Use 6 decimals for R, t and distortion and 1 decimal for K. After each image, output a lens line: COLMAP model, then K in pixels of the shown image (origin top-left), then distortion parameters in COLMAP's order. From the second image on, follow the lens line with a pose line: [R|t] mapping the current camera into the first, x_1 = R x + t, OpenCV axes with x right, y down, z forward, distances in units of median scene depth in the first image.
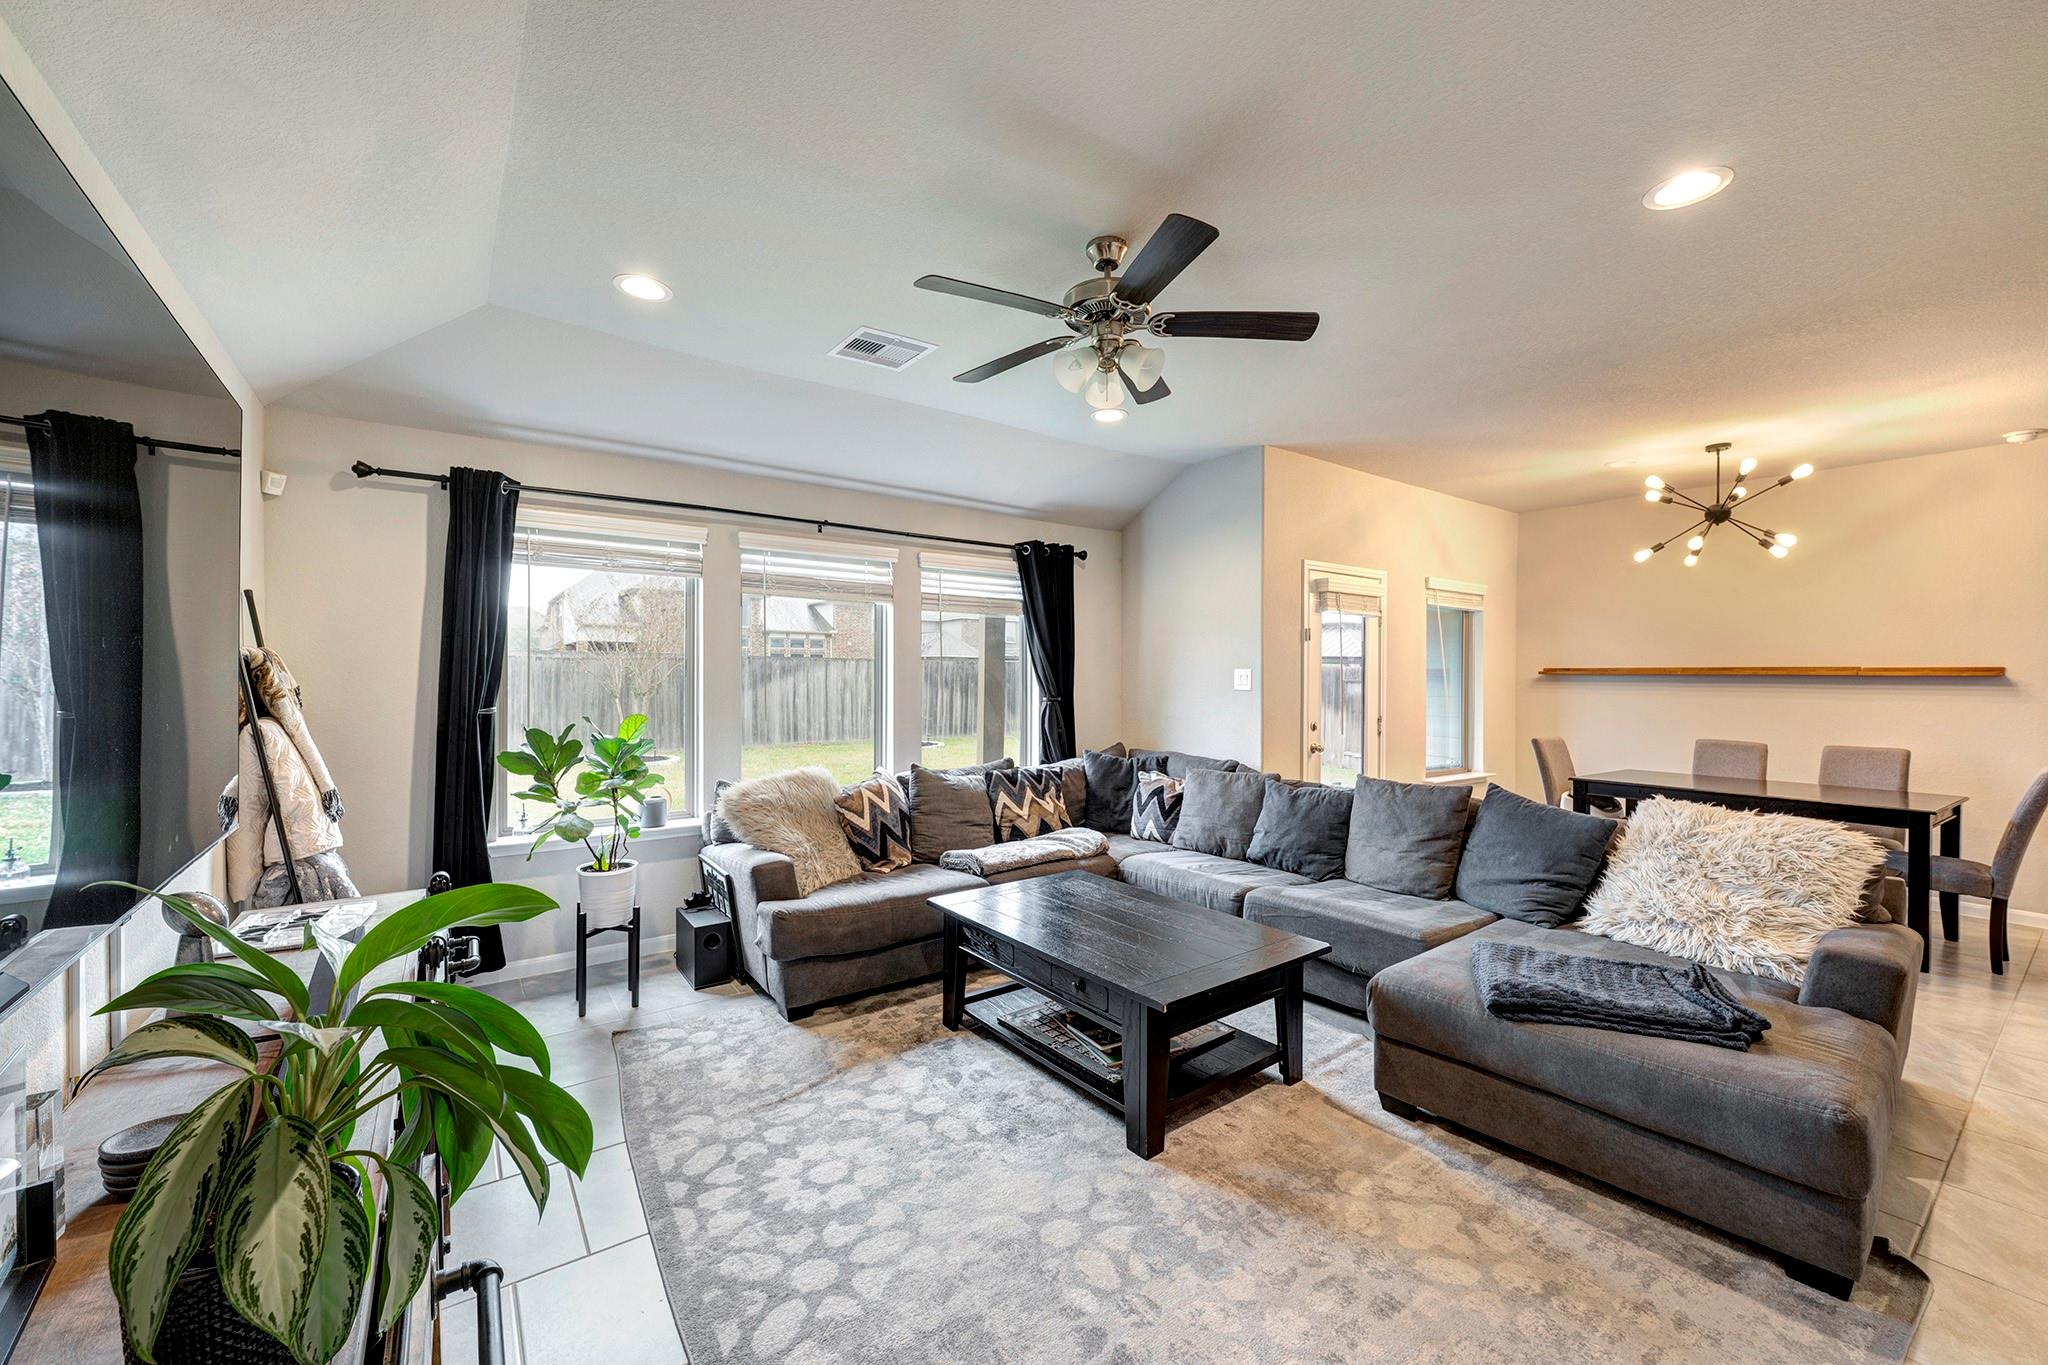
lens RADIAL K [[818.7, 0, 1016.1], [0, 818.7, 681.6], [0, 0, 1]] dist [-0.001185, 0.000109]
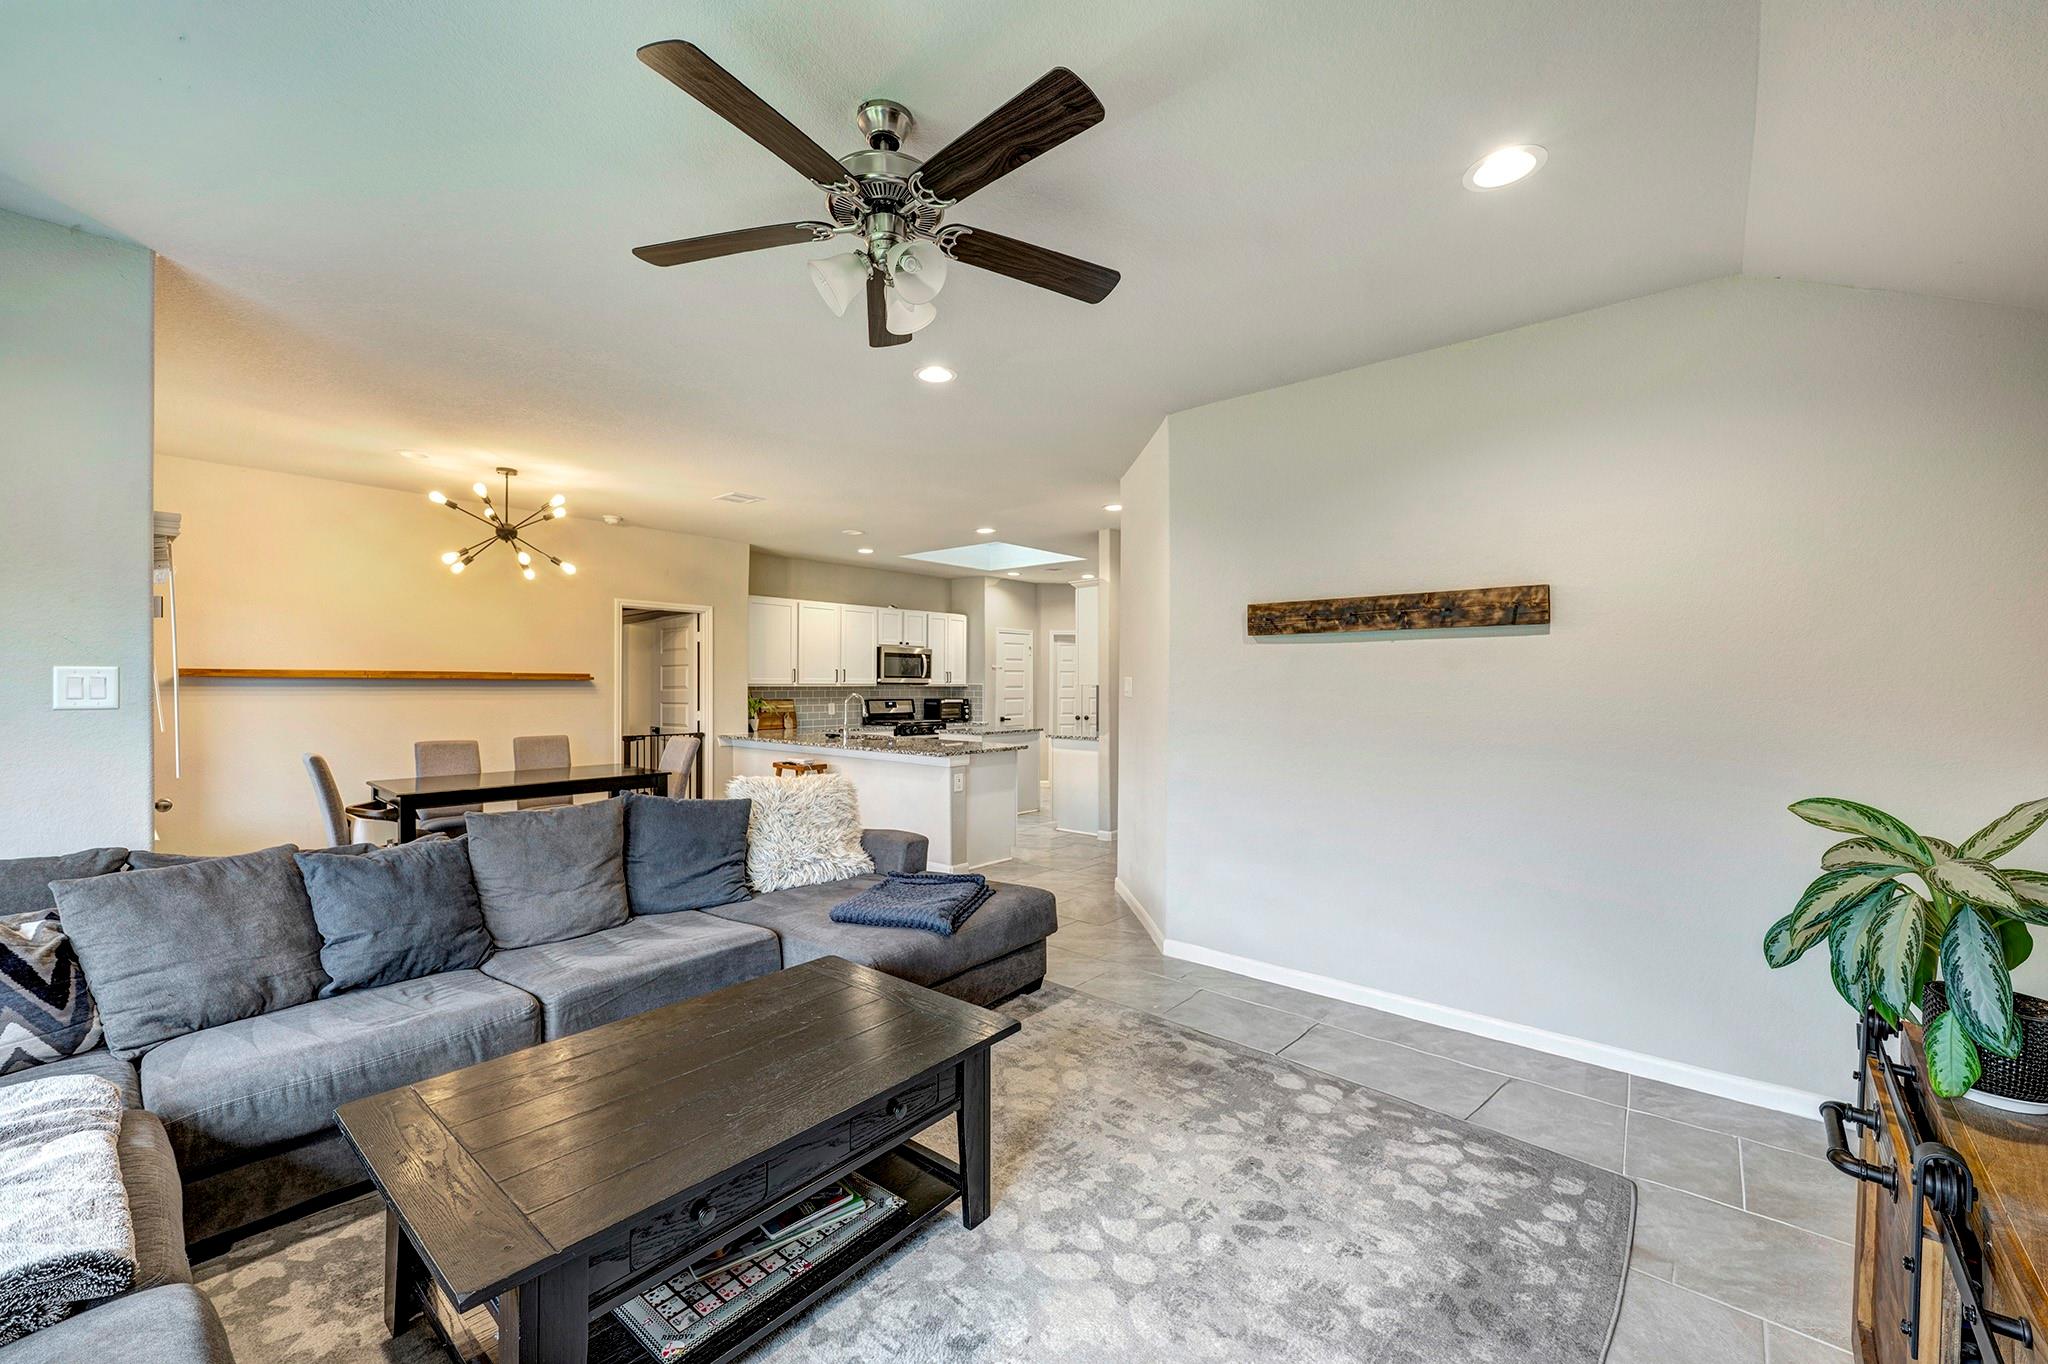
lens RADIAL K [[818.7, 0, 1016.1], [0, 818.7, 681.1], [0, 0, 1]] dist [-0.001185, 0.000109]
pose [[-0.245042, -0.001290, 0.969512, -0.436139], [0.002293, 0.999996, 0.001910, -0.006875], [-0.969510, 0.002691, -0.245038, 0.712436]]
